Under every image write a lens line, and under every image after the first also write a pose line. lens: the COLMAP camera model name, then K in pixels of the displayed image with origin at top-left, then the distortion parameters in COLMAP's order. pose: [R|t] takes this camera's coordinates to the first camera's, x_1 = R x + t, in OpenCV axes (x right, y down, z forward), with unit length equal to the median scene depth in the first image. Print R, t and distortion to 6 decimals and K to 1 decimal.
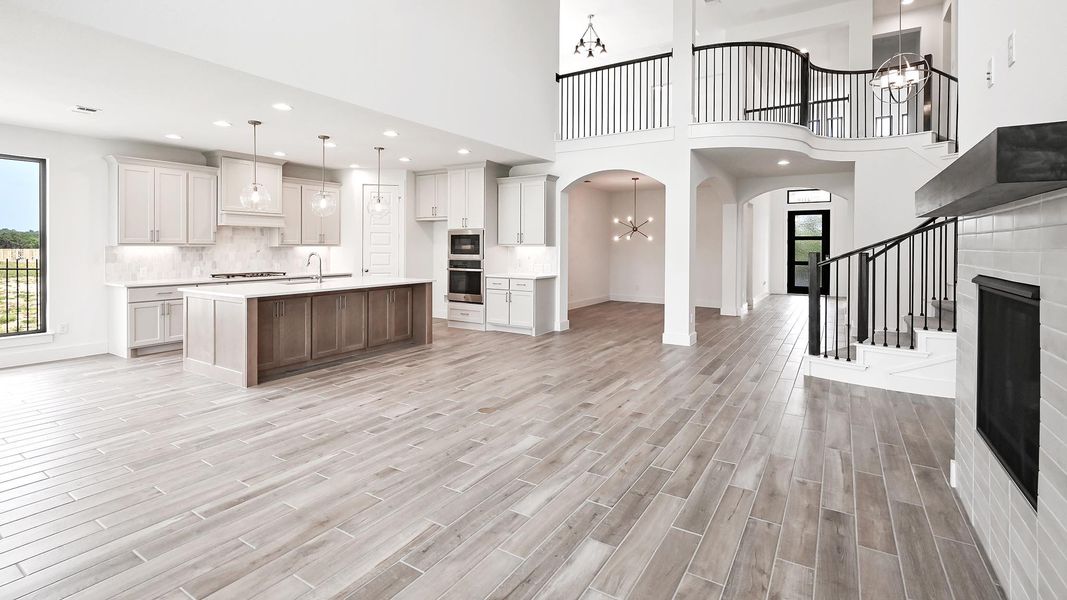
lens RADIAL K [[484.1, 0, 533.5], [0, 484.1, 300.0], [0, 0, 1]] dist [-0.000744, -0.000092]
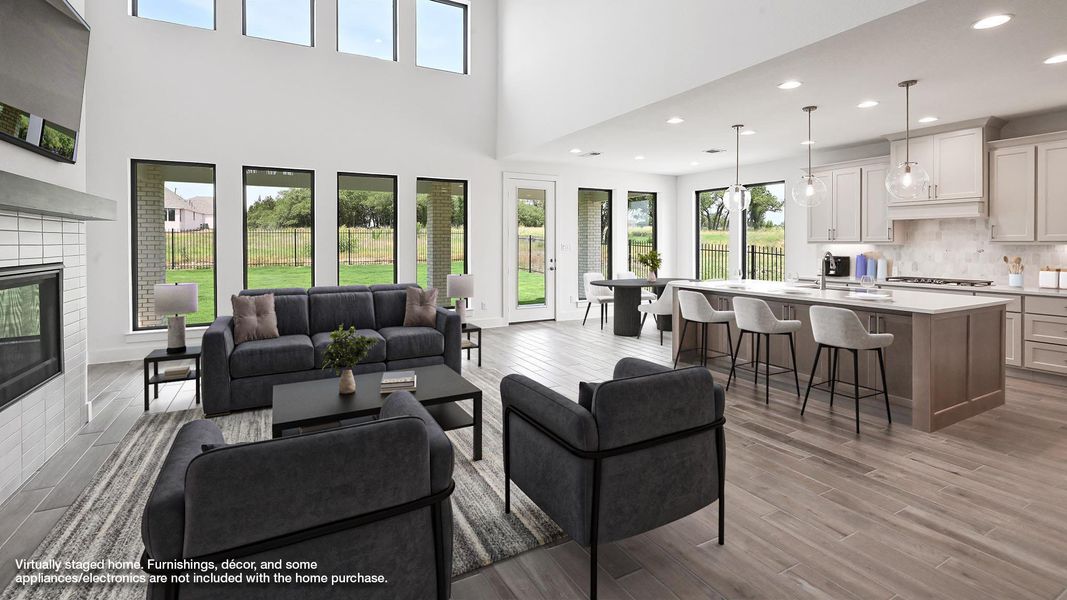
lens RADIAL K [[484.1, 0, 533.5], [0, 484.1, 300.0], [0, 0, 1]] dist [-0.000744, -0.000092]
pose [[-0.488784, 0.093287, -0.867403, 0.412161], [-0.104981, 0.980752, 0.164634, -0.082568], [0.866065, 0.171531, -0.469582, 0.814387]]
